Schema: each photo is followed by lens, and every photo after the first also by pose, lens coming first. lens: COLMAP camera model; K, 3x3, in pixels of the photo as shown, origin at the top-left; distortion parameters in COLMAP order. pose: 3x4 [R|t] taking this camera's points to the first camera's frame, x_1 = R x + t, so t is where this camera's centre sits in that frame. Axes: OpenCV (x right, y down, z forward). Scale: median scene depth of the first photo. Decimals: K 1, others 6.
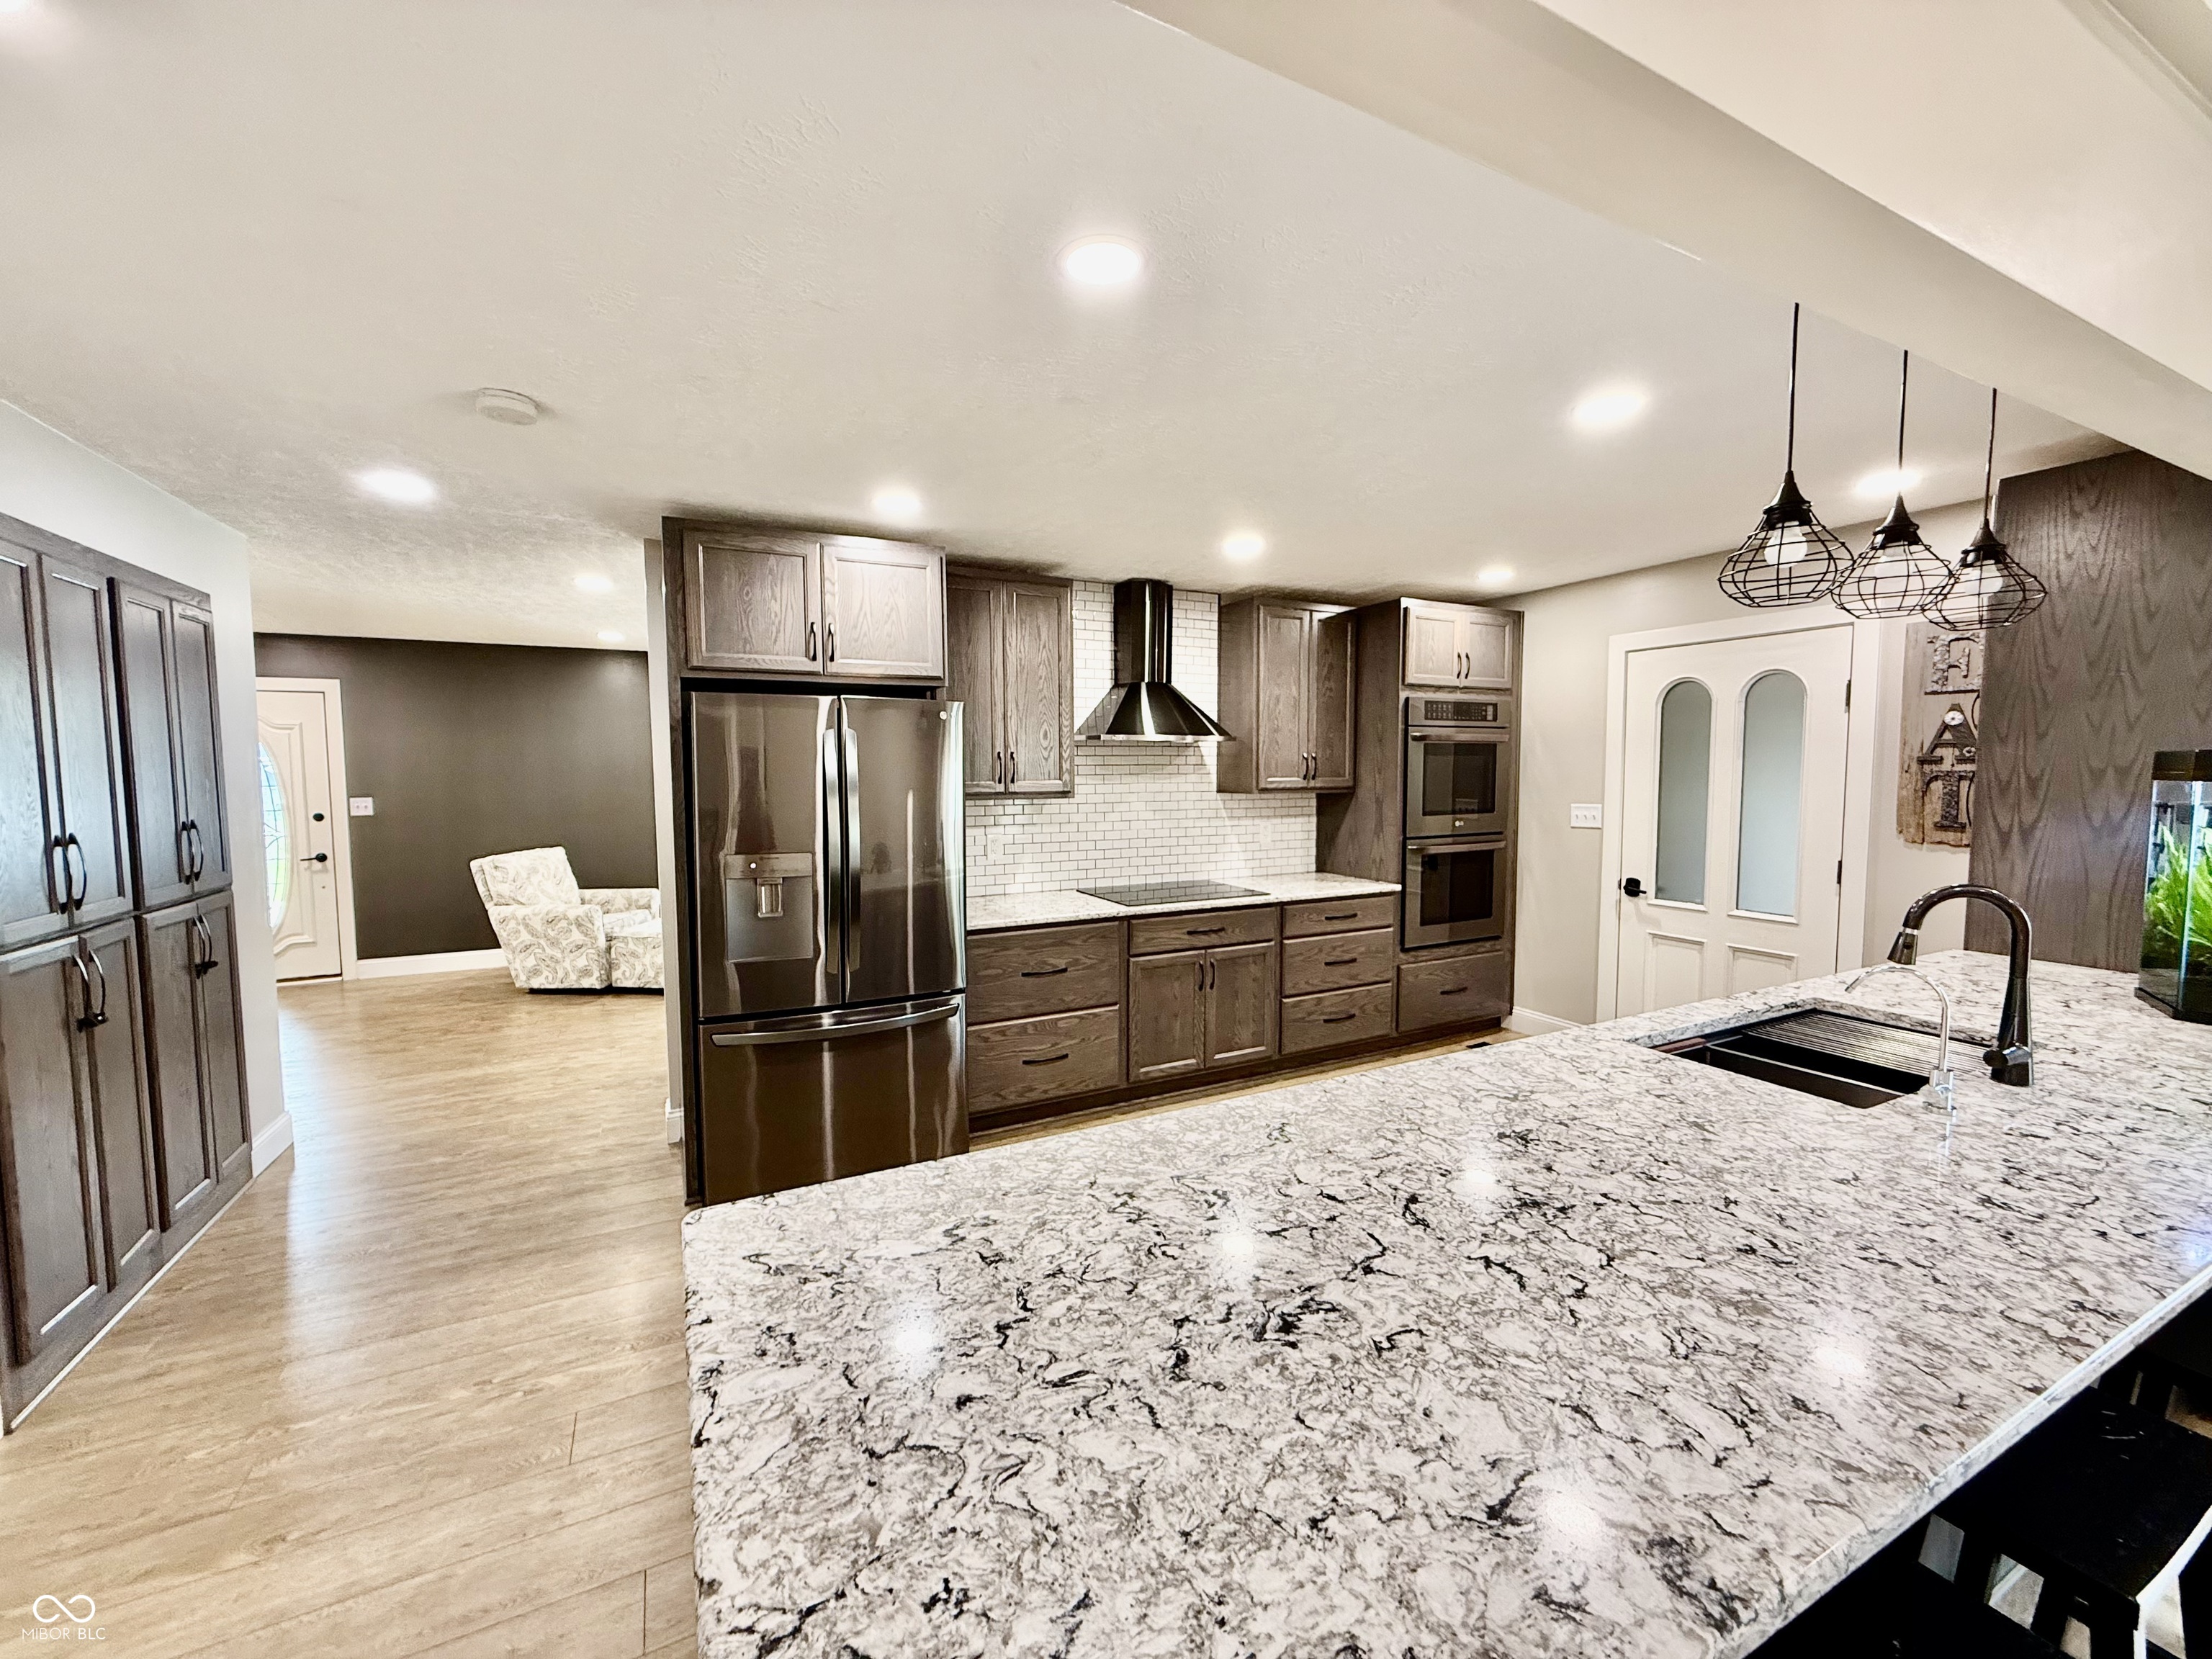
lens RADIAL K [[876.0, 0, 1099.2], [0, 876.0, 828.7], [0, 0, 1]] dist [-0.000305, 0.000636]
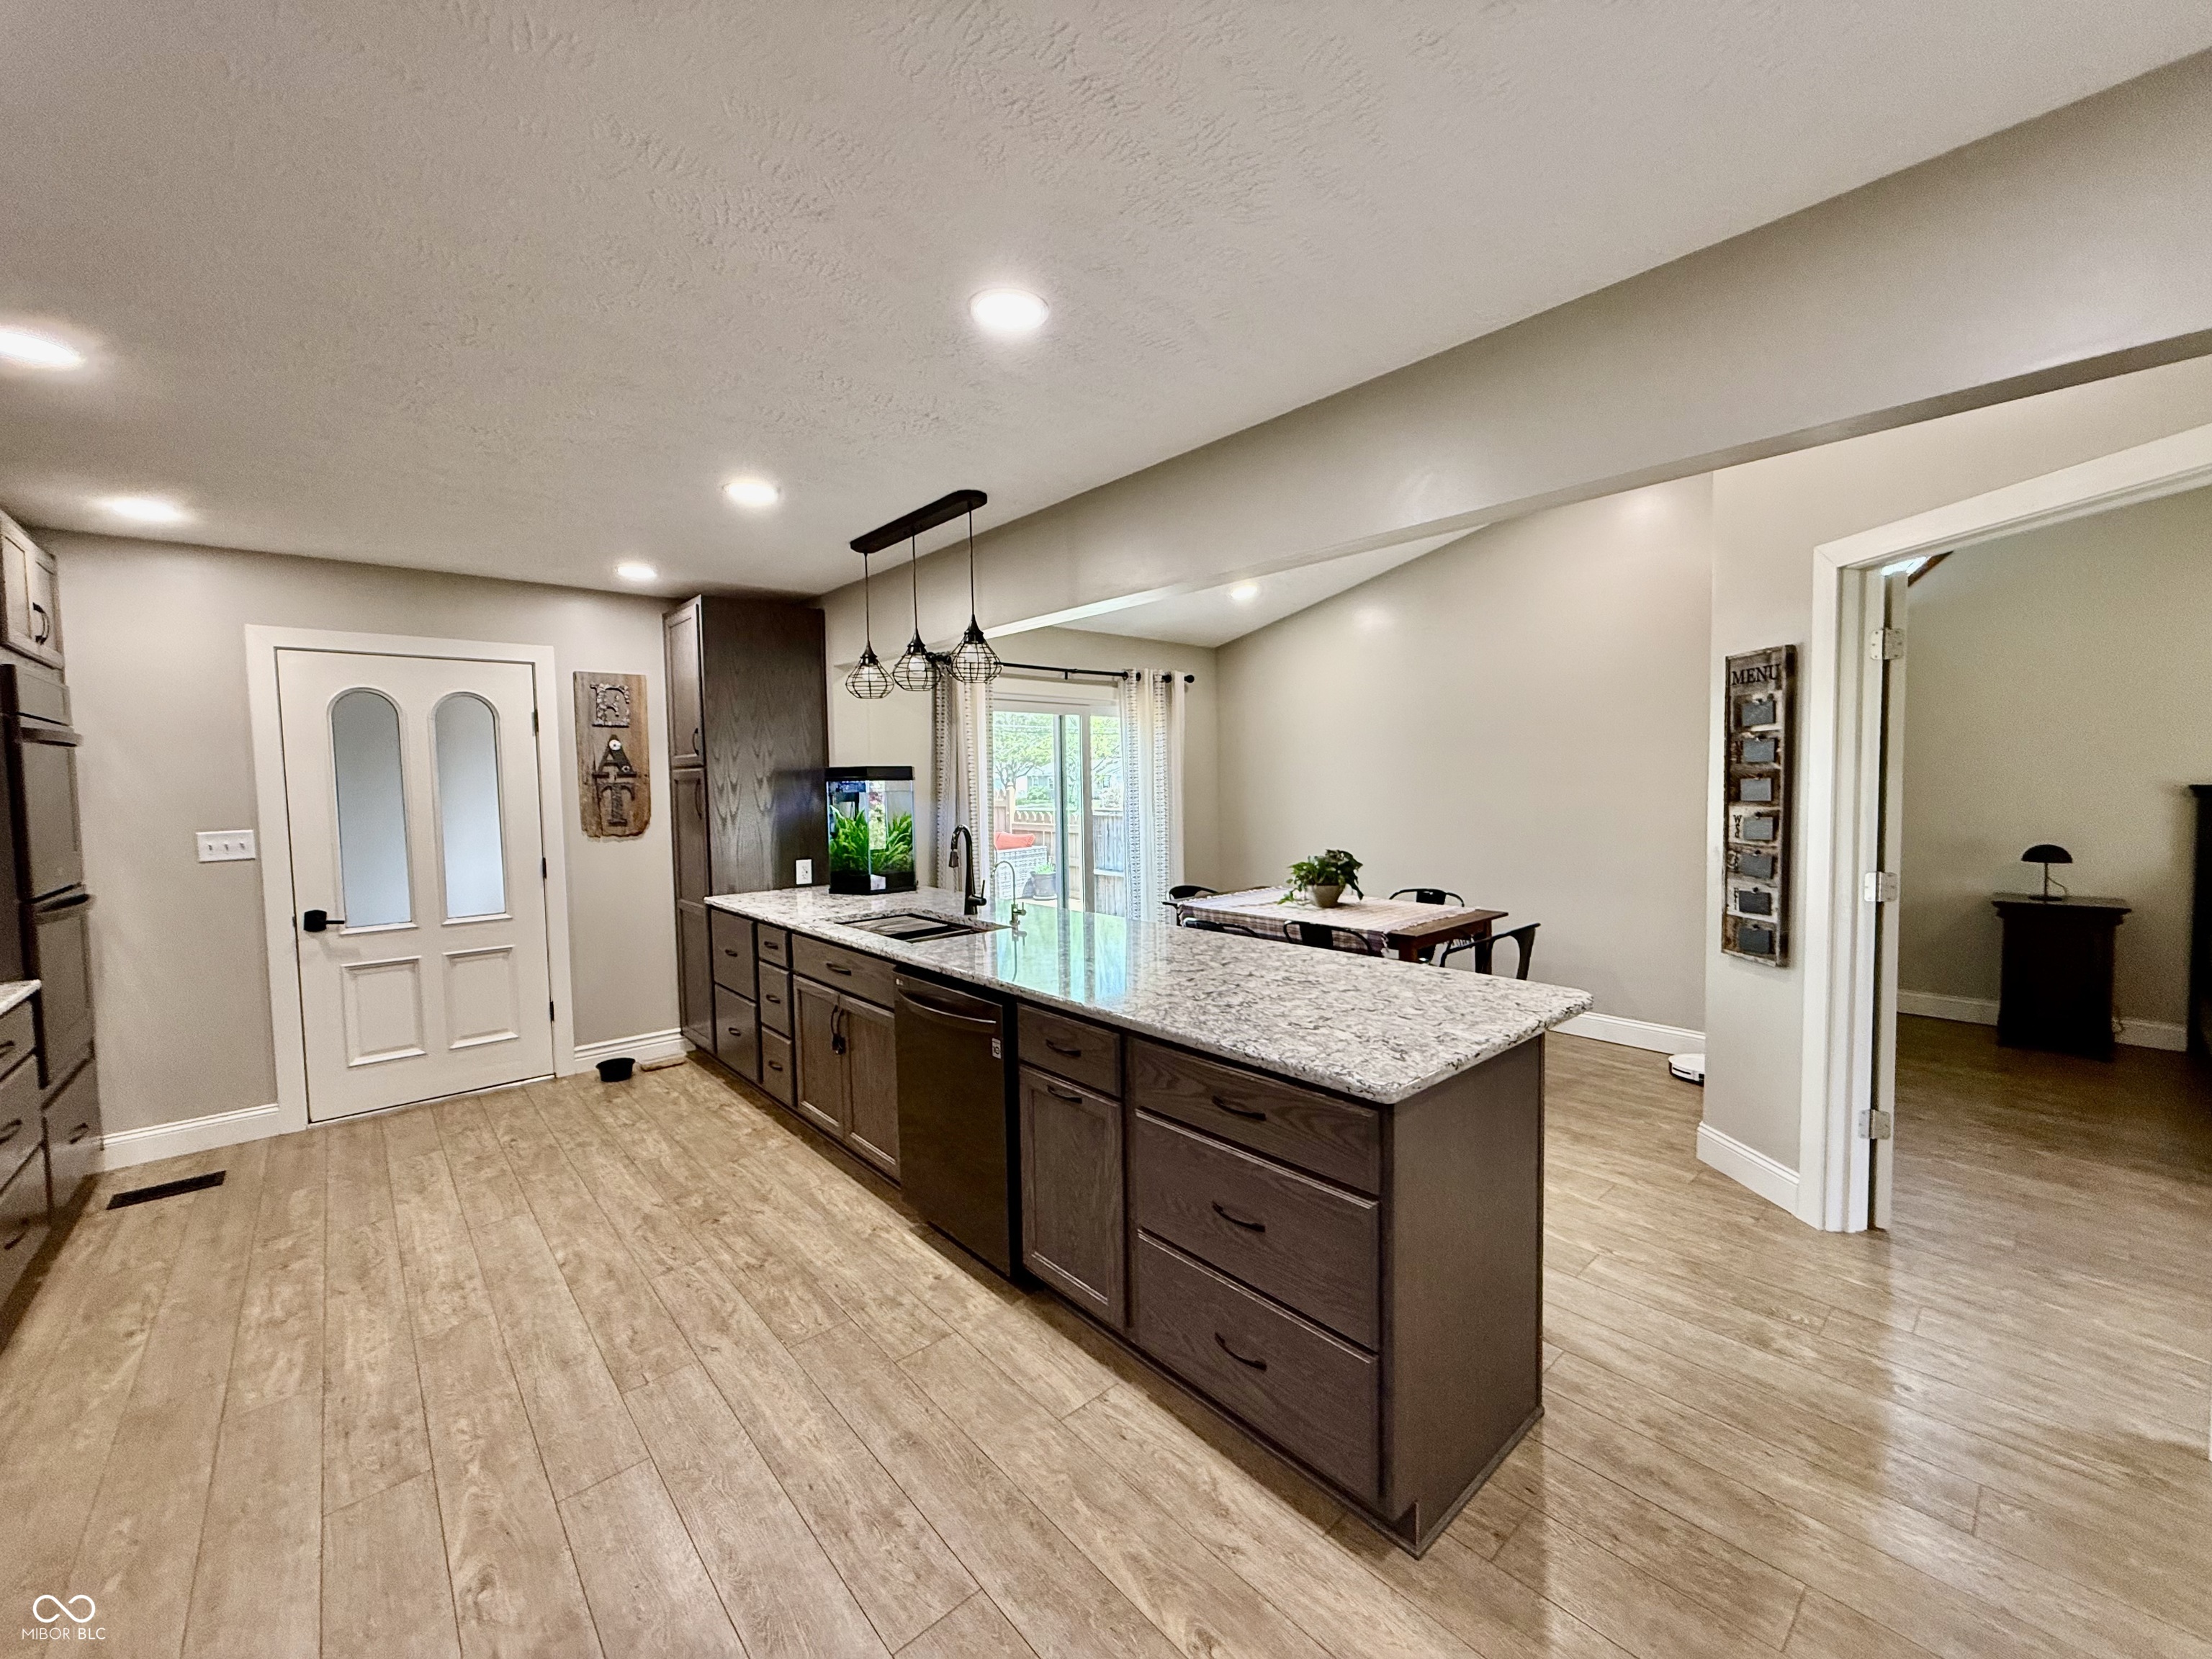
lens RADIAL K [[876.0, 0, 1102.6], [0, 876.0, 829.0], [0, 0, 1]] dist [-0.000305, 0.000636]
pose [[-0.256773, -0.044507, 0.965446, -0.569788], [0.086921, 0.993827, 0.068933, -0.021664], [-0.962555, 0.101617, -0.251319, 0.609134]]
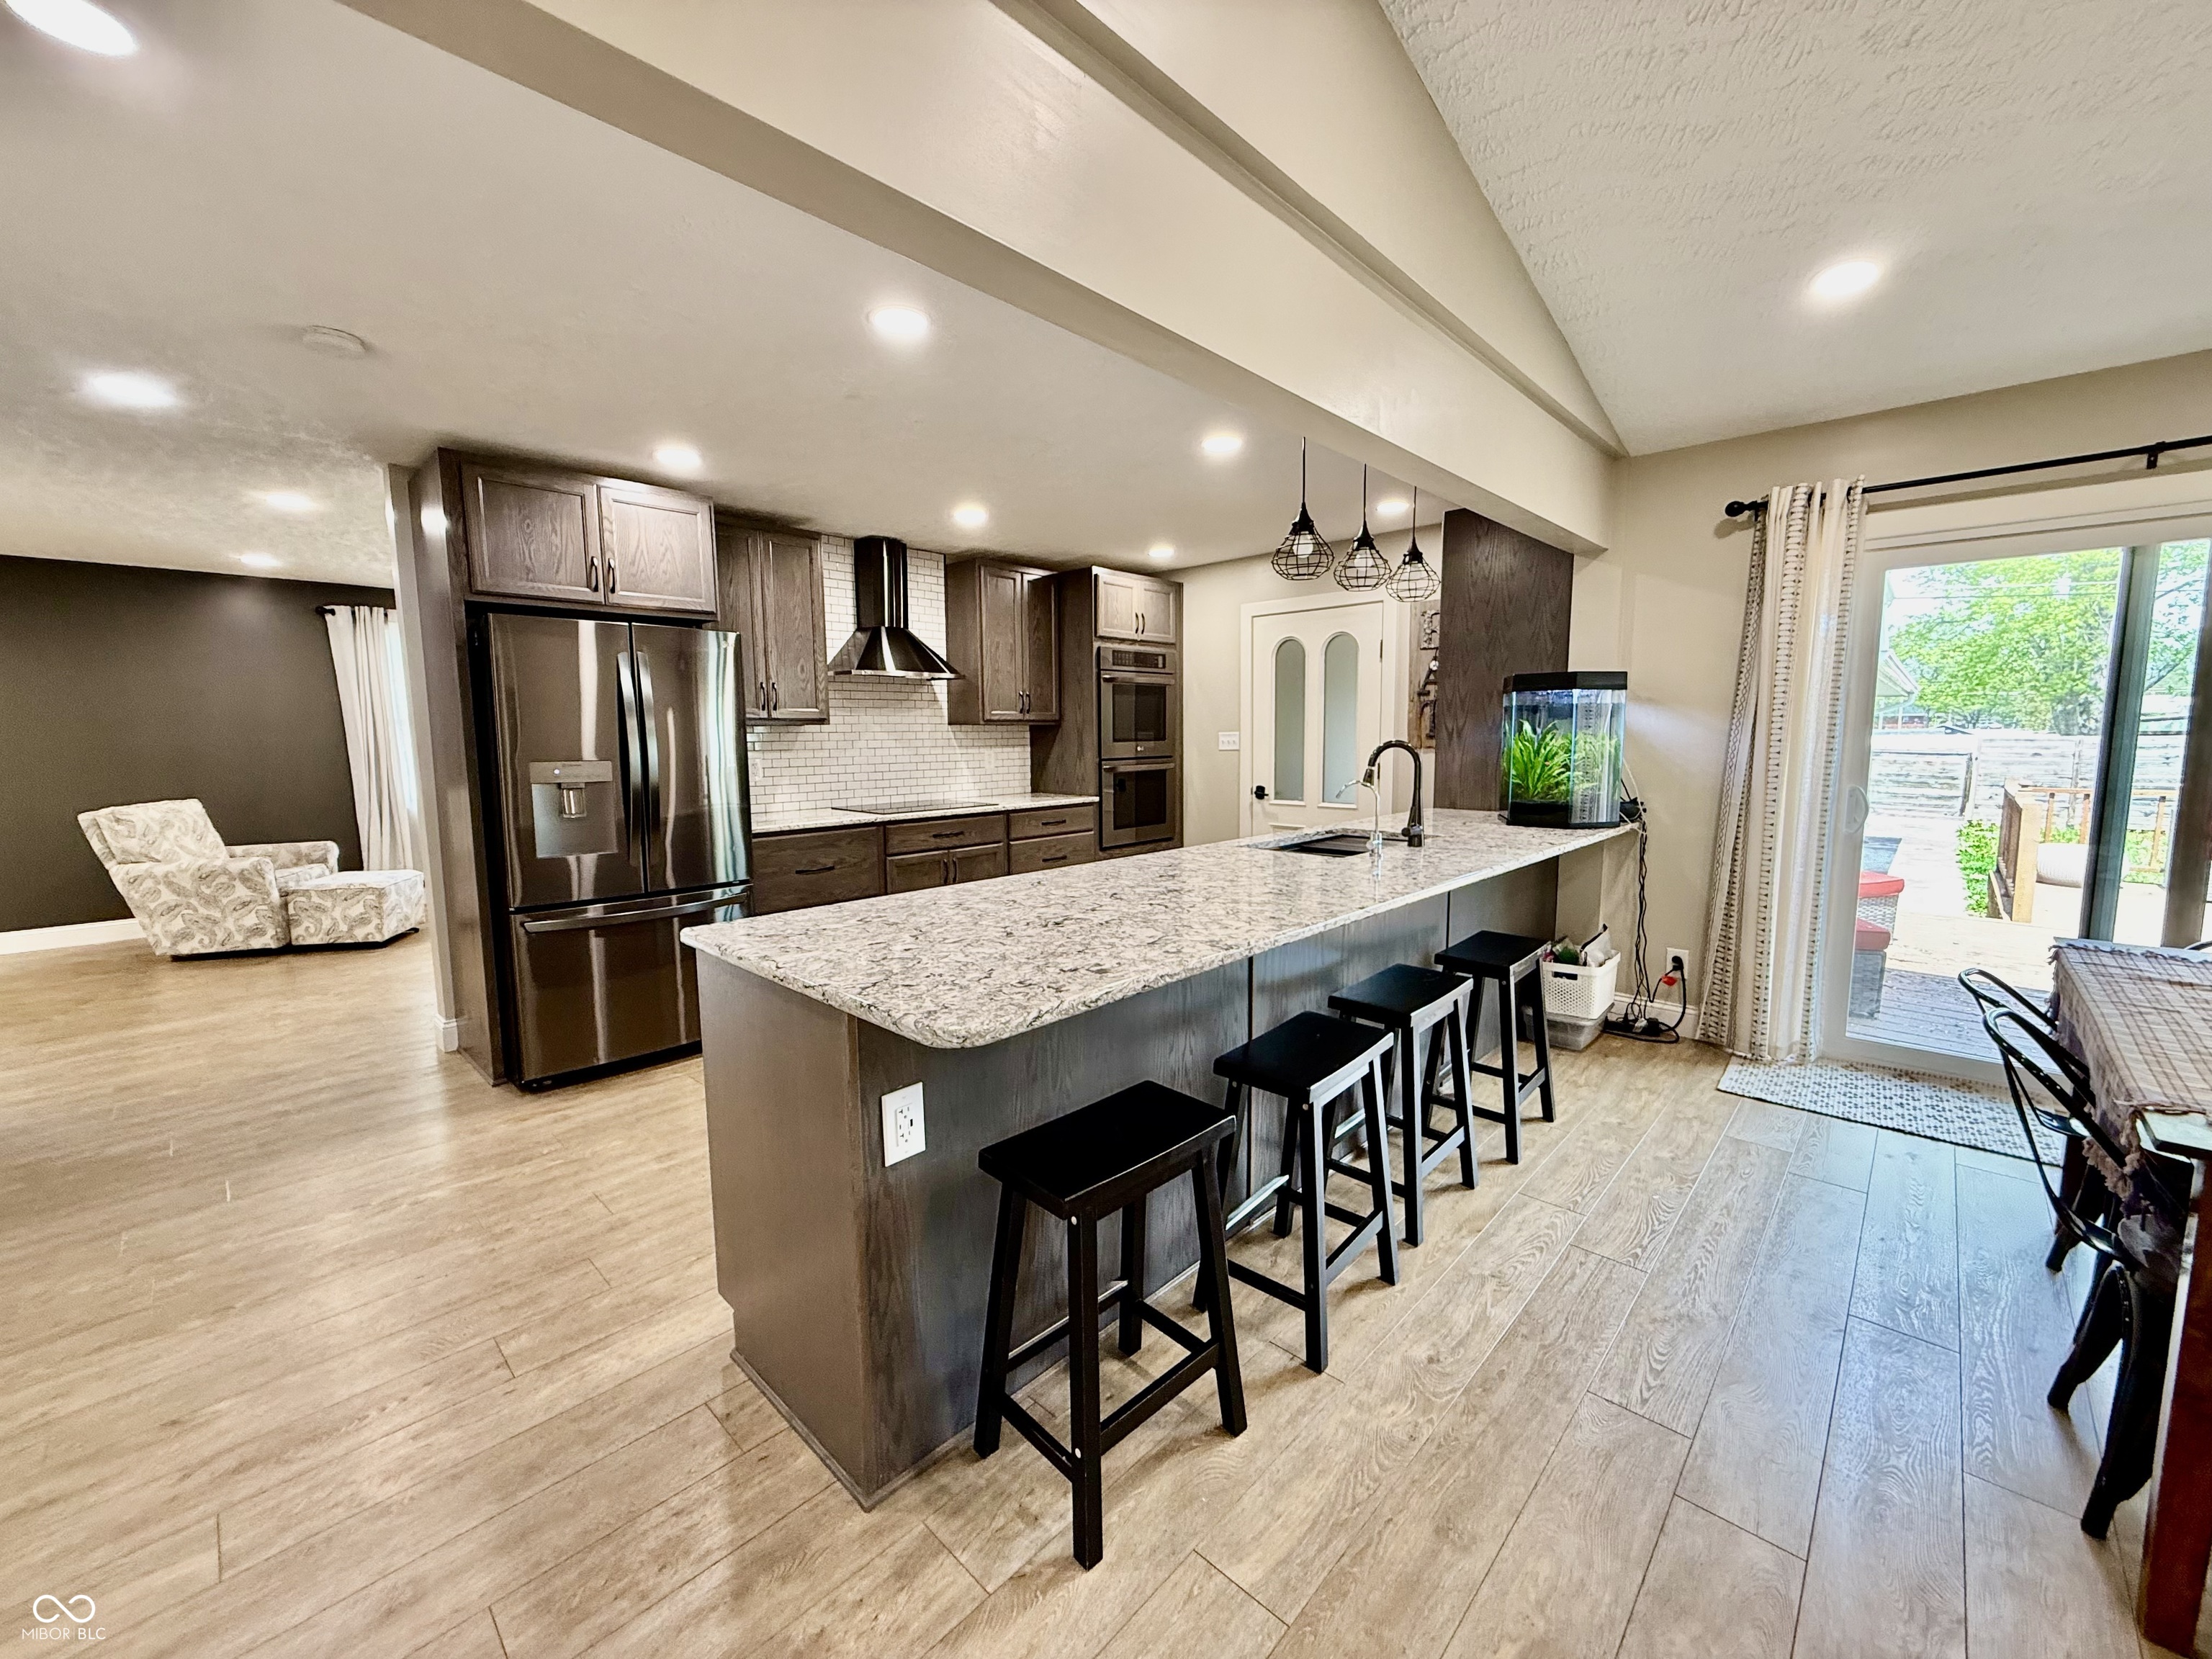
lens RADIAL K [[876.0, 0, 1098.5], [0, 876.0, 829.2], [0, 0, 1]] dist [-0.000305, 0.000636]
pose [[0.943238, -0.041009, 0.329575, -0.099841], [0.028209, 0.998654, 0.043529, 0.076851], [-0.330917, -0.031762, 0.943125, -0.261759]]
